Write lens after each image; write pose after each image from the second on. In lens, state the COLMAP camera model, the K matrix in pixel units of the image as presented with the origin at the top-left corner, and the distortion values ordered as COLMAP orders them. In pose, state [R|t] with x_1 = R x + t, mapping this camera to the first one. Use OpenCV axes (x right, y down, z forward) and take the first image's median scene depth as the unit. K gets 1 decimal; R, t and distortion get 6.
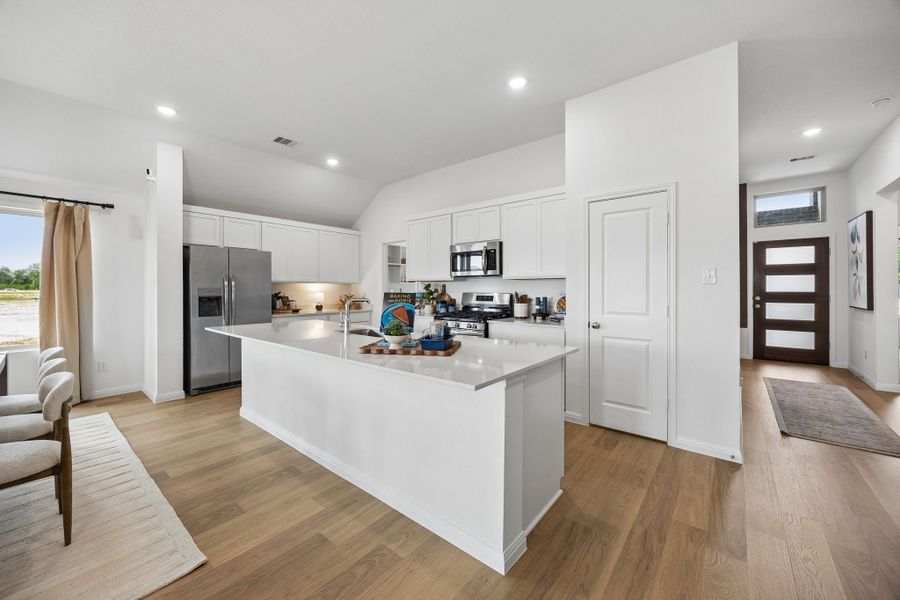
lens RADIAL K [[346.8, 0, 448.3], [0, 346.8, 291.0], [0, 0, 1]] dist [-0.003224, -0.000142]
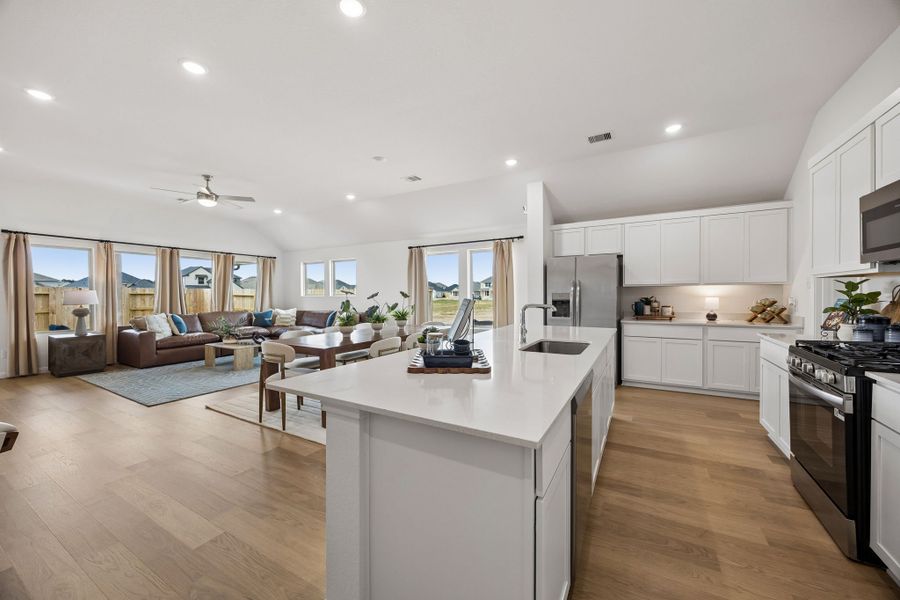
lens RADIAL K [[341.2, 0, 449.8], [0, 341.2, 298.0], [0, 0, 1]] dist [-0.004014, -0.000321]
pose [[0.179708, 0.011273, -0.983655, 0.387556], [0.000381, 0.999933, 0.011529, -0.003565], [0.983720, -0.002447, 0.179692, 0.430806]]
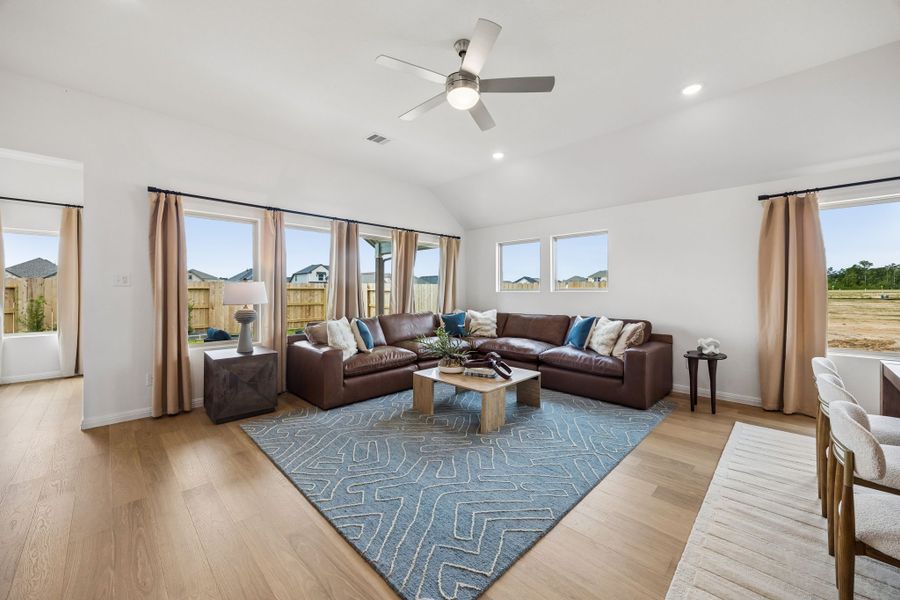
lens RADIAL K [[346.8, 0, 448.3], [0, 346.8, 291.0], [0, 0, 1]] dist [-0.003224, -0.000142]
pose [[-0.086546, 0.002282, -0.996245, -0.375044], [-0.001542, 0.999996, 0.002425, 0.001965], [0.996247, 0.001746, -0.086542, -0.182291]]
